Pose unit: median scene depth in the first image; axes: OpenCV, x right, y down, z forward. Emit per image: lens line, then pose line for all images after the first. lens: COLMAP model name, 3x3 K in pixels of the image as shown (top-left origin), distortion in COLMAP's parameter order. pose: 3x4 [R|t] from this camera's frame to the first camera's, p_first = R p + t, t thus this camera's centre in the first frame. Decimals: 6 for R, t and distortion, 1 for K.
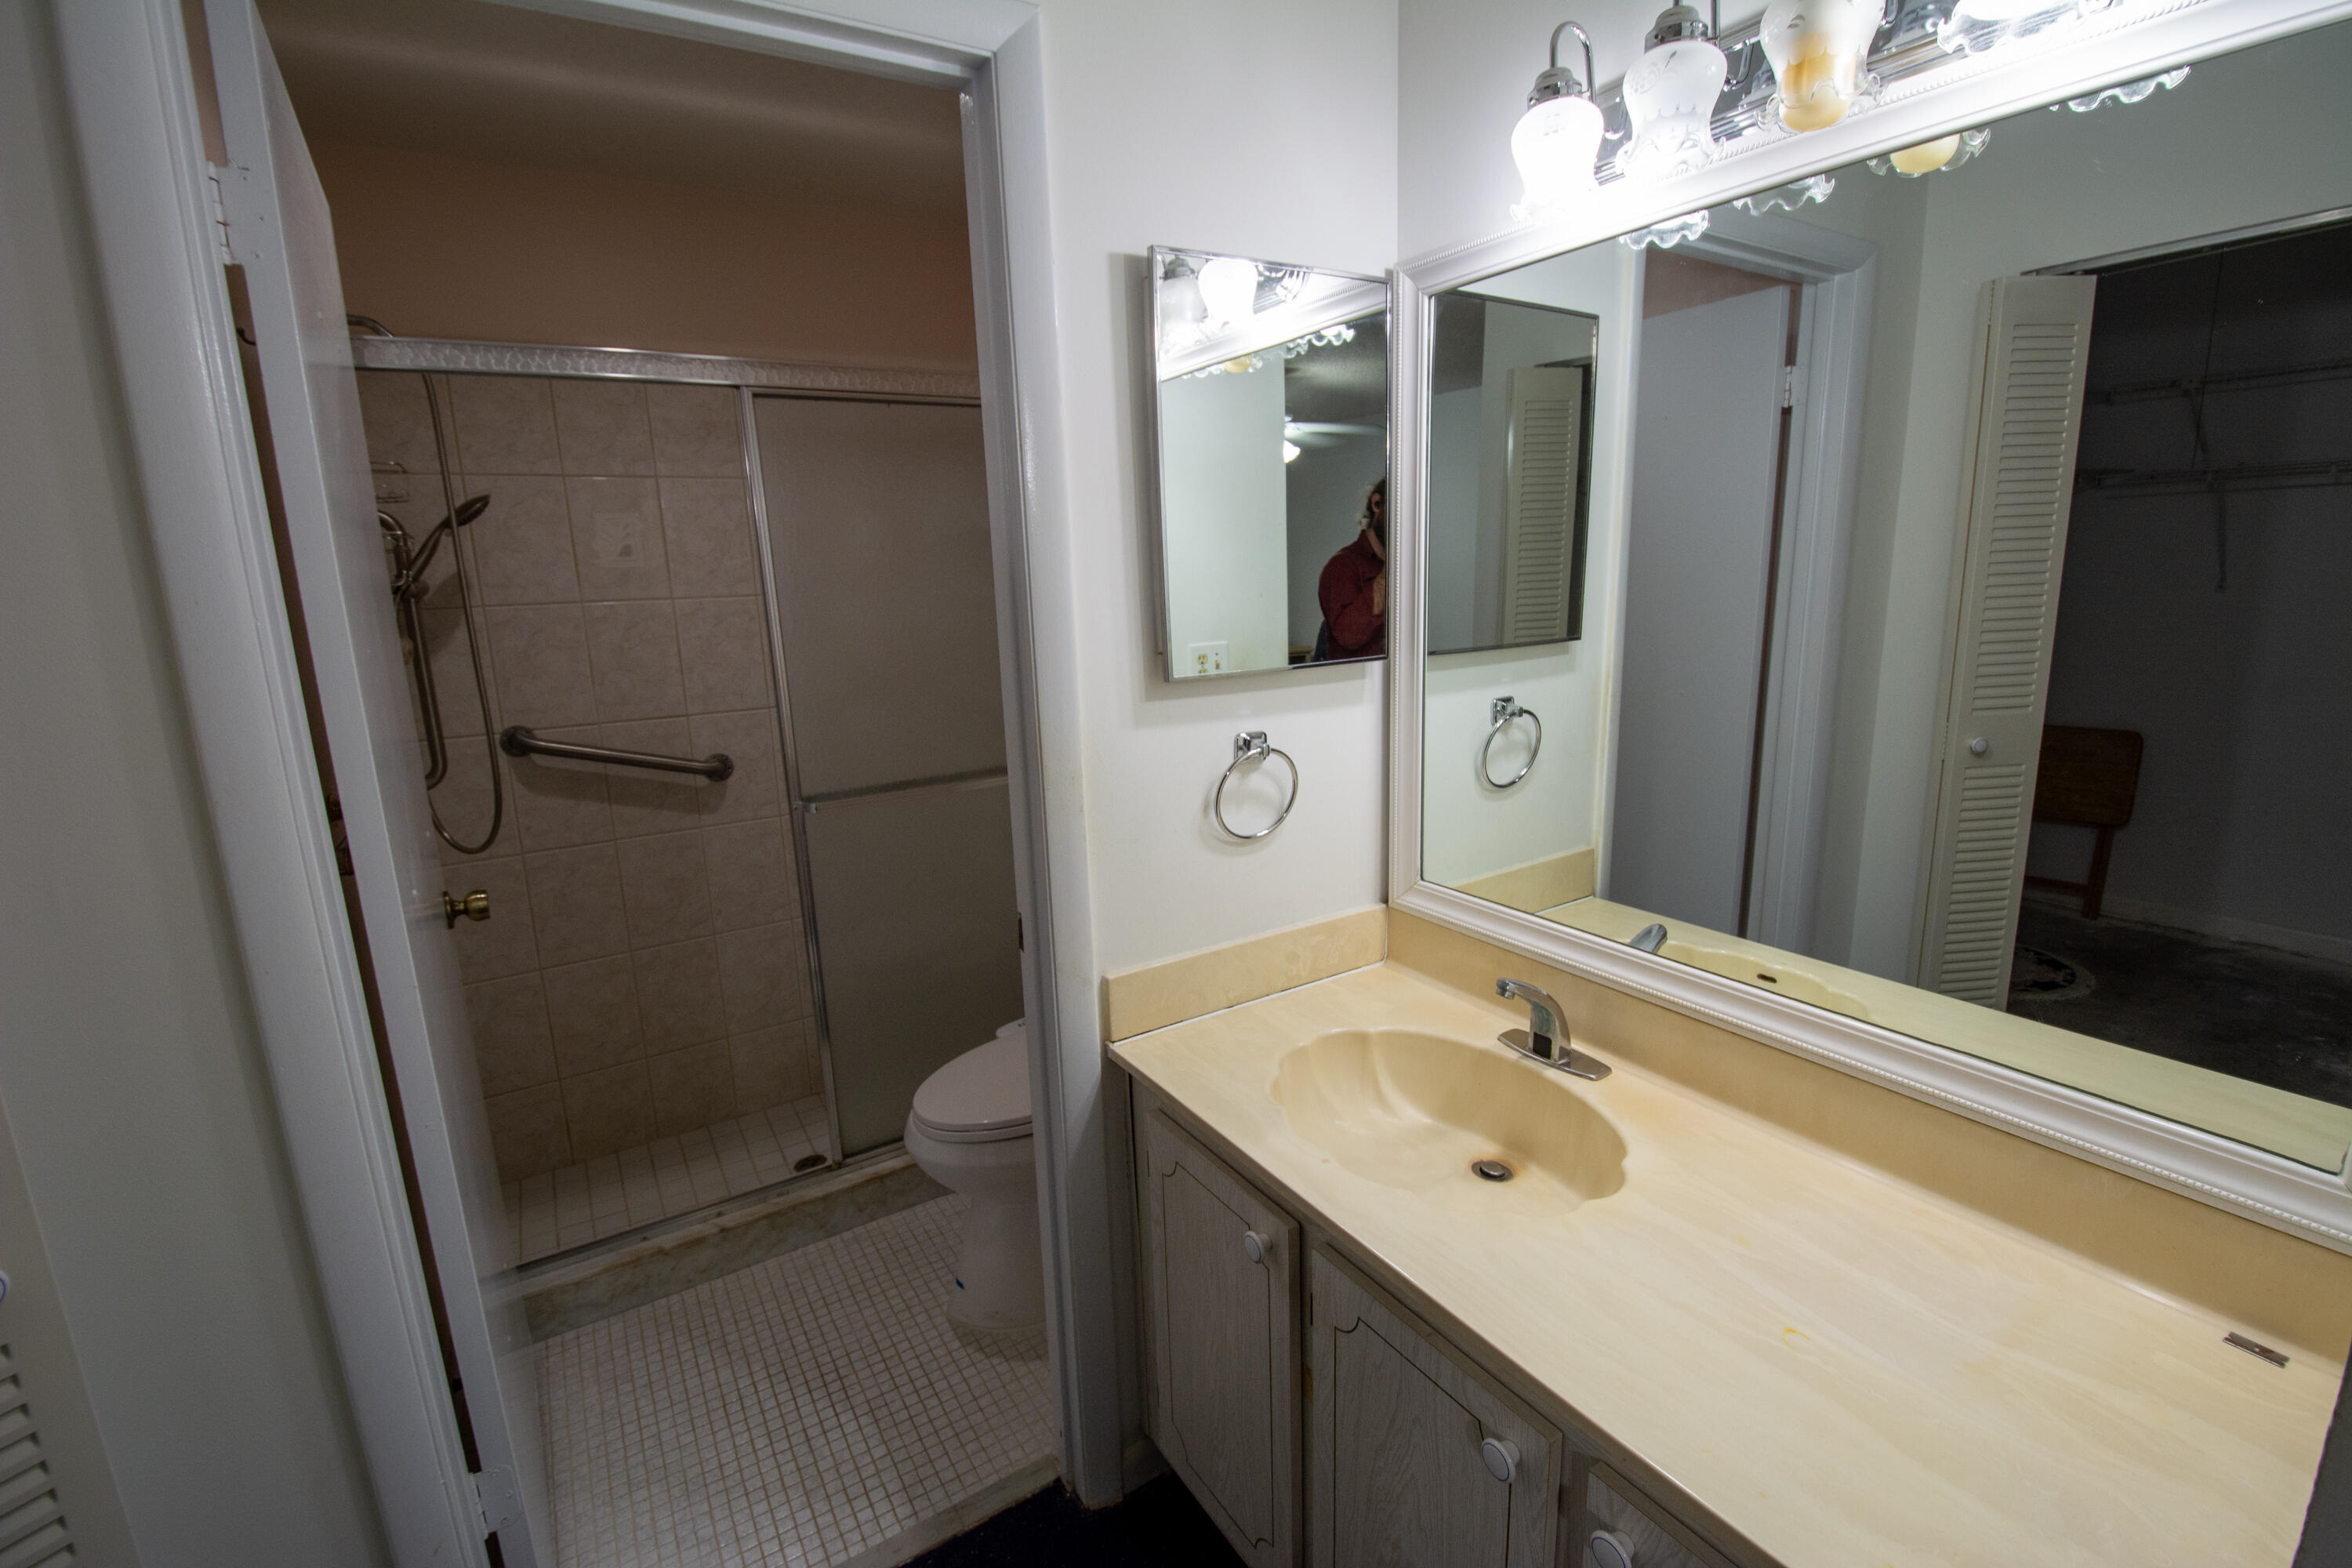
lens RADIAL K [[1046.9, 0, 1184.2], [0, 1046.9, 770.2], [0, 0, 1]] dist [0.025933, -0.027193]
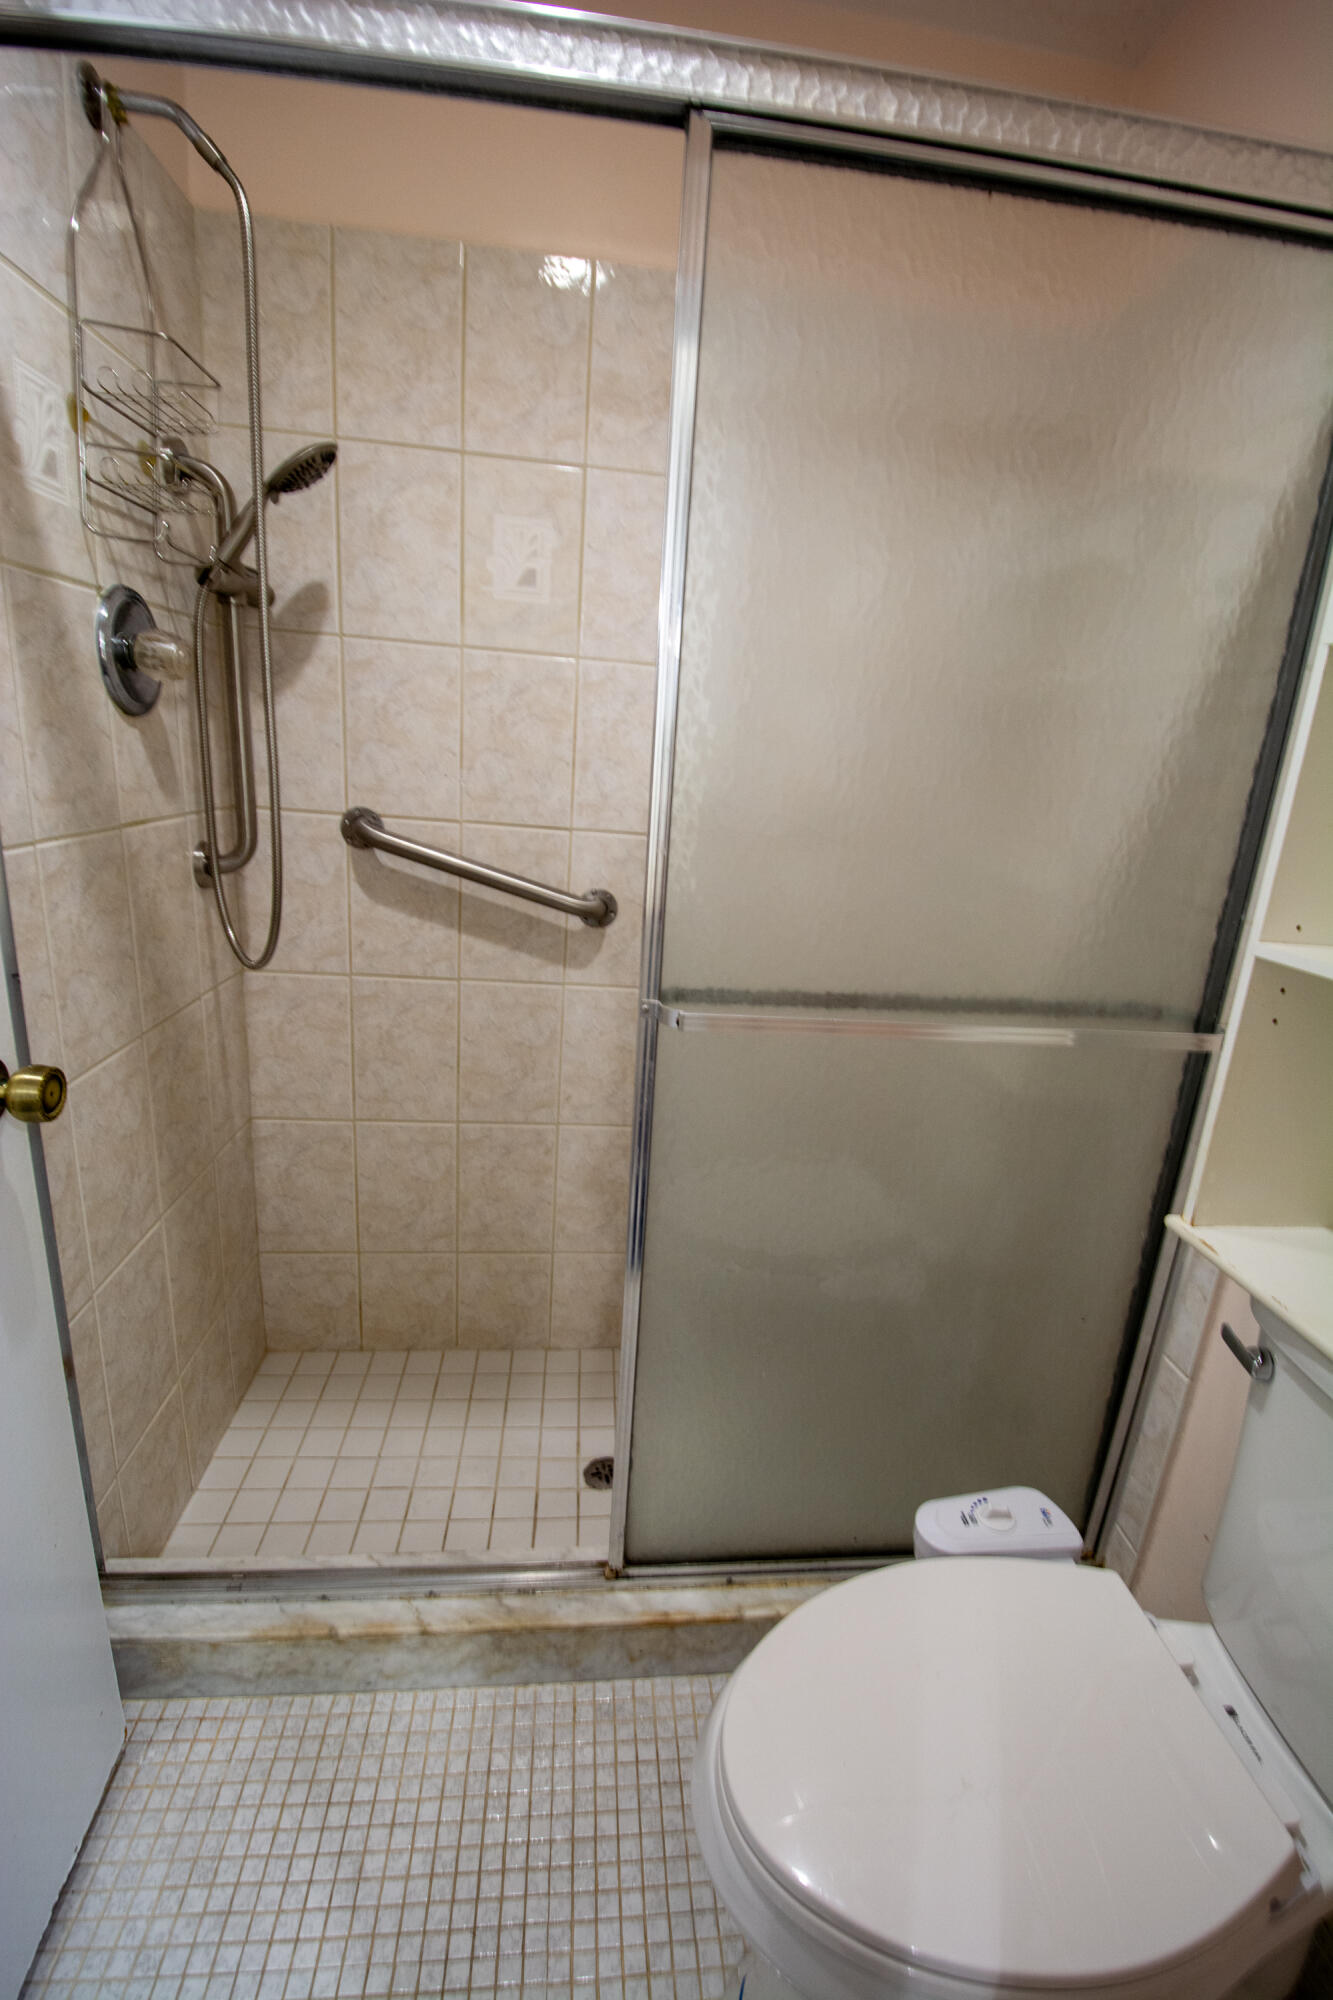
lens RADIAL K [[890.2, 0, 674.0], [0, 890.2, 1010.1], [0, 0, 1]] dist [0.025933, -0.027193]
pose [[0.889205, 0.221380, -0.400381, -0.146554], [-0.188744, 0.974698, 0.119751, -0.019385], [0.416761, -0.030914, 0.908490, 0.500762]]
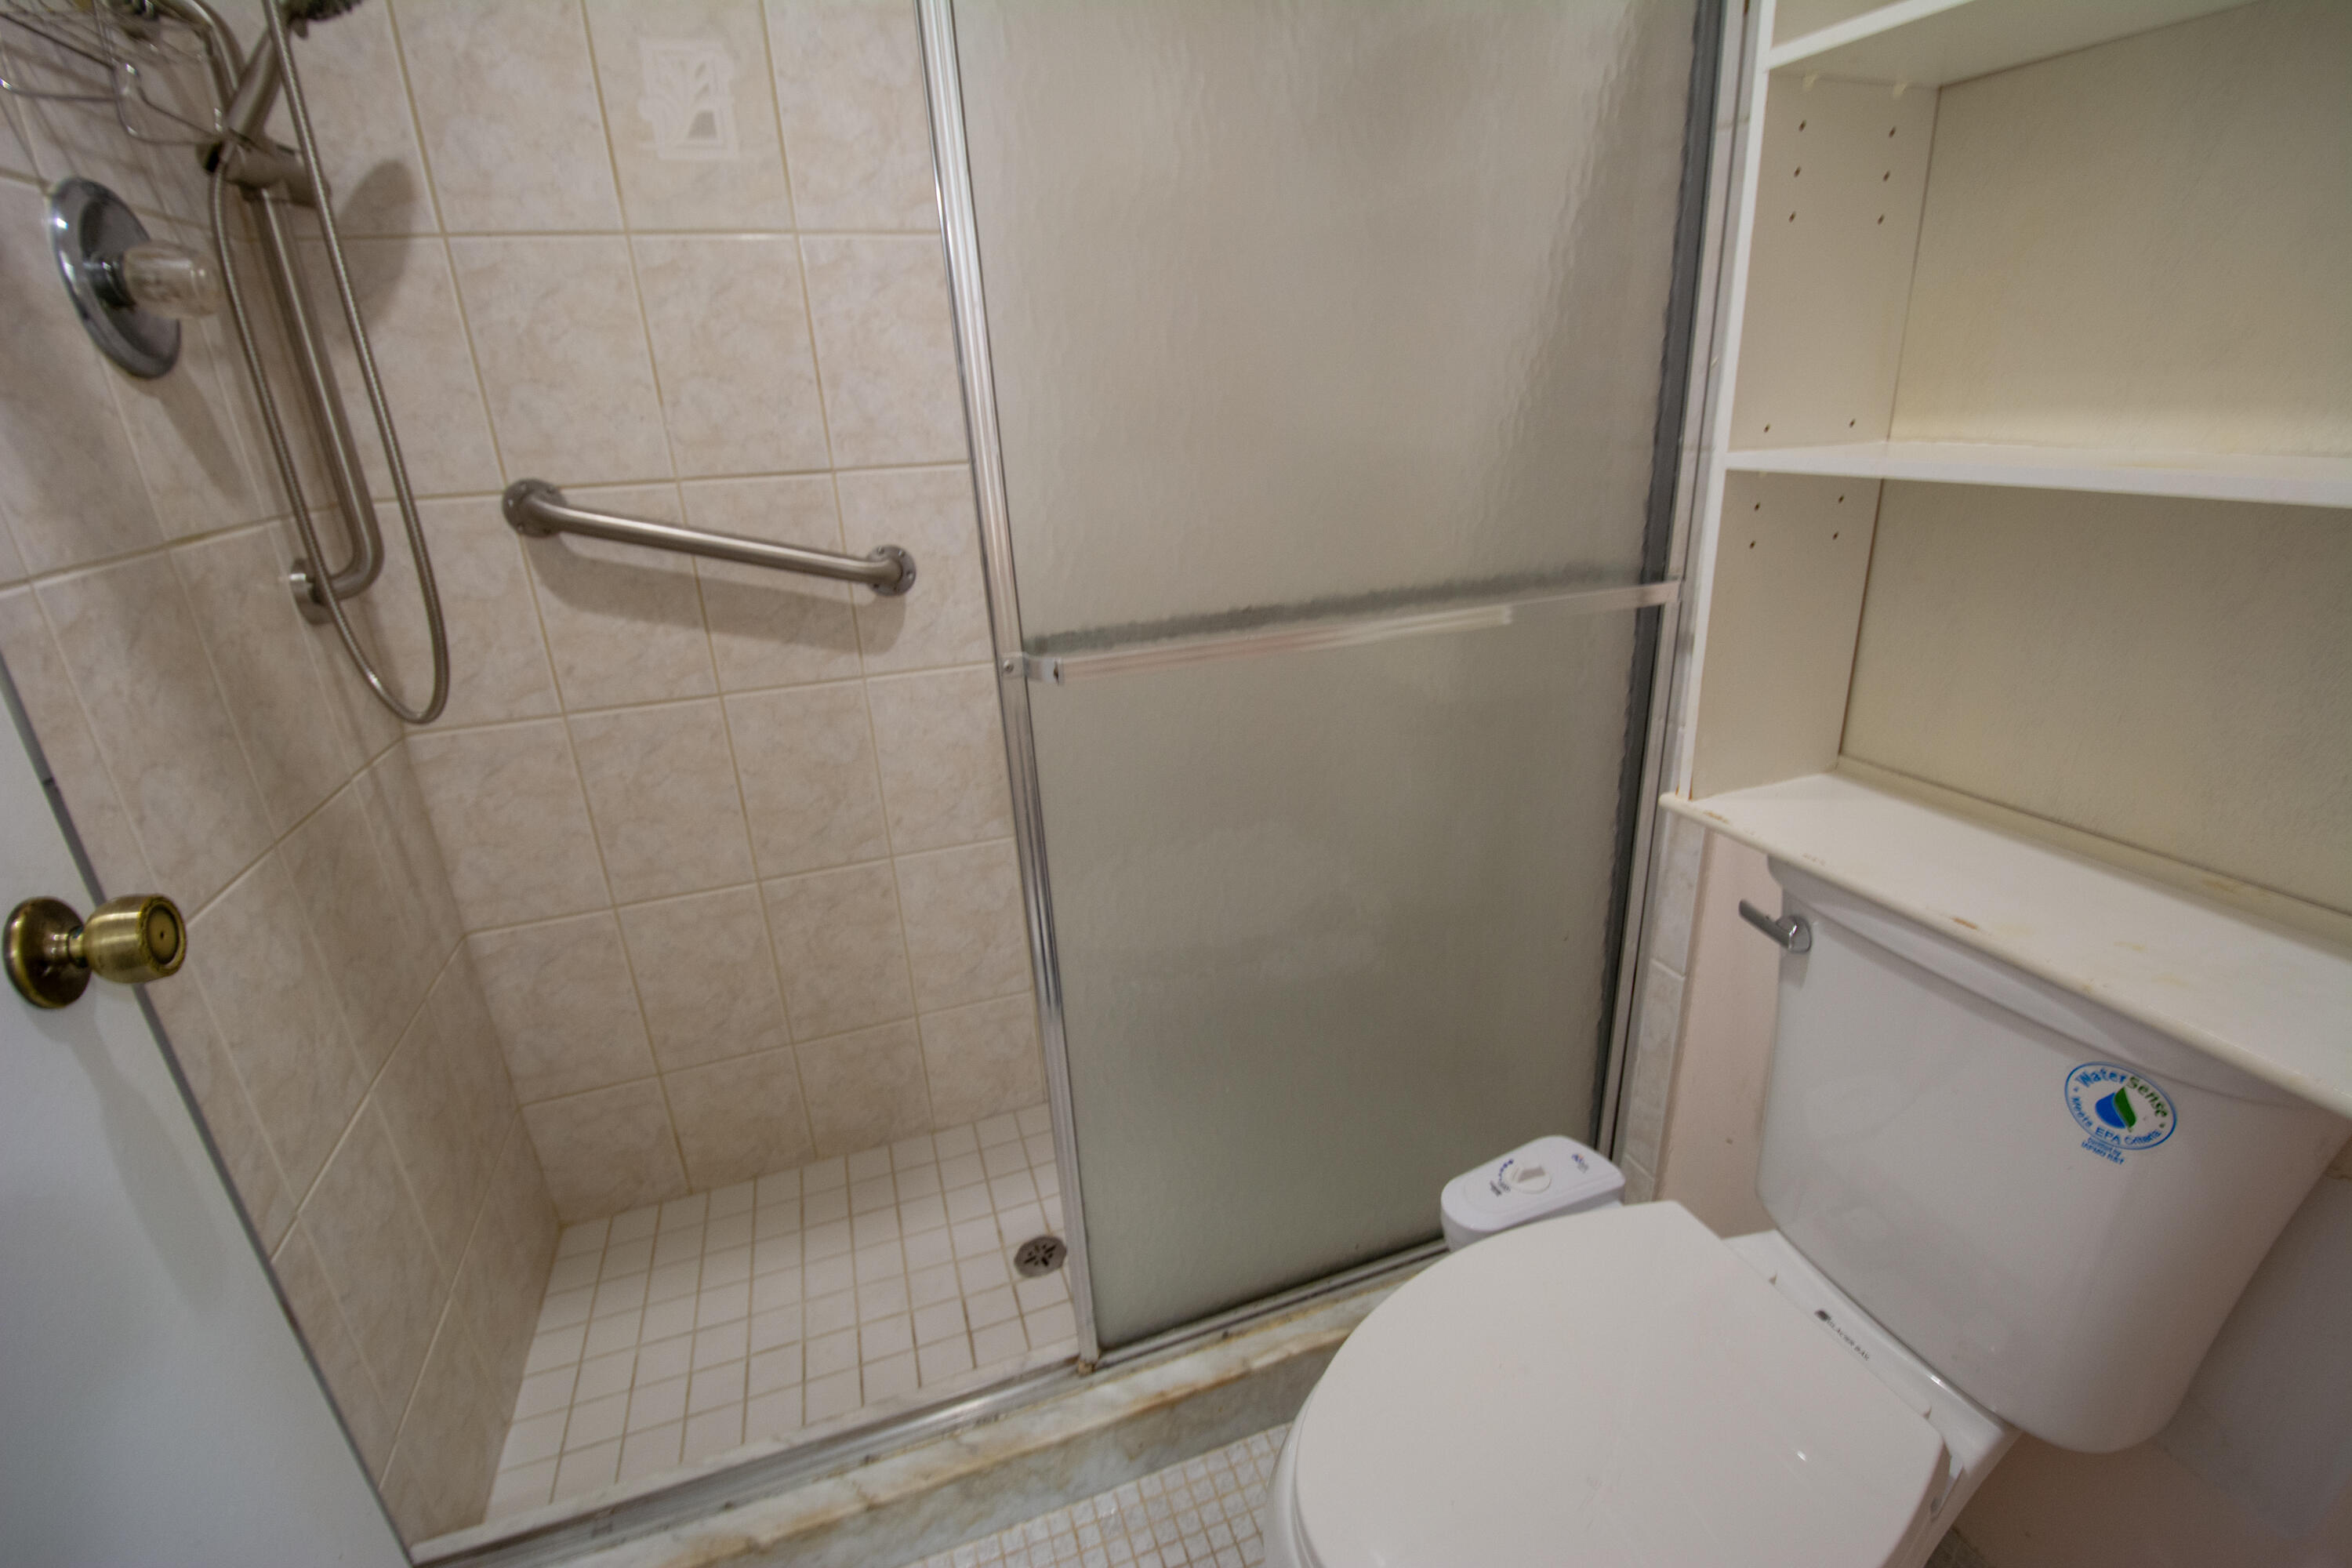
lens RADIAL K [[1050.2, 0, 1175.0], [0, 1050.2, 777.2], [0, 0, 1]] dist [0.017506, -0.021863]
pose [[0.974369, 0.068379, -0.214310, -0.183683], [-0.030765, 0.984236, 0.174161, 0.003590], [0.222841, -0.163104, 0.961113, 0.521891]]
